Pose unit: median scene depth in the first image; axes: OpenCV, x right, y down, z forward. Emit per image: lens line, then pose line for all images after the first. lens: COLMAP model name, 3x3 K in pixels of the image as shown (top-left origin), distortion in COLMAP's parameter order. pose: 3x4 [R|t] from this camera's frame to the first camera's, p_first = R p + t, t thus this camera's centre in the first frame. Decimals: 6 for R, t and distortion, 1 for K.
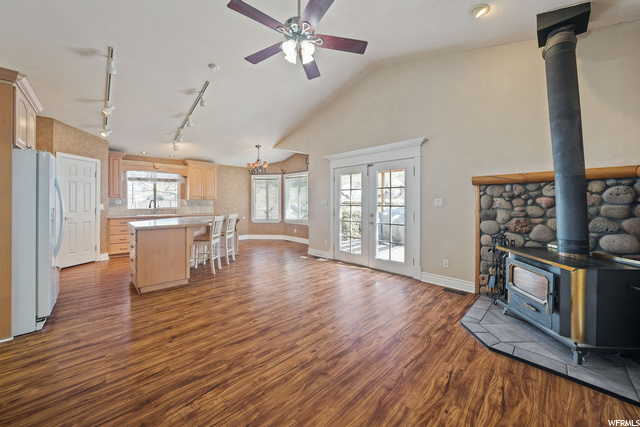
lens RADIAL K [[232.3, 0, 320.3], [0, 232.3, 201.7], [0, 0, 1]] dist [-0.000833, -0.000047]
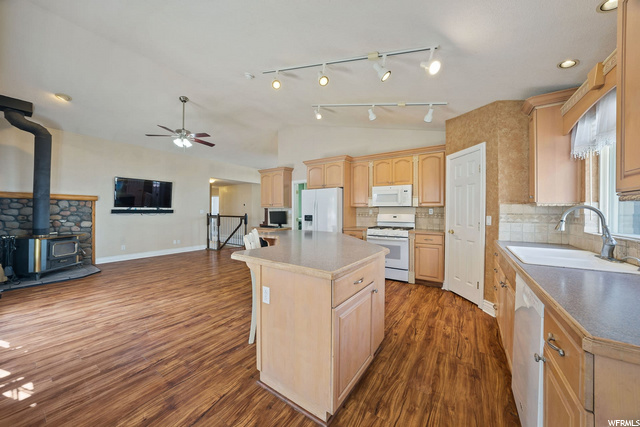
lens RADIAL K [[221.3, 0, 325.1], [0, 221.3, 212.5], [0, 0, 1]] dist [-0.019560, 0.000249]
pose [[-0.976466, -0.004371, -0.215626, -0.673589], [-0.004576, 0.999989, 0.000452, 0.005120], [0.215621, 0.001428, -0.976476, 2.315708]]
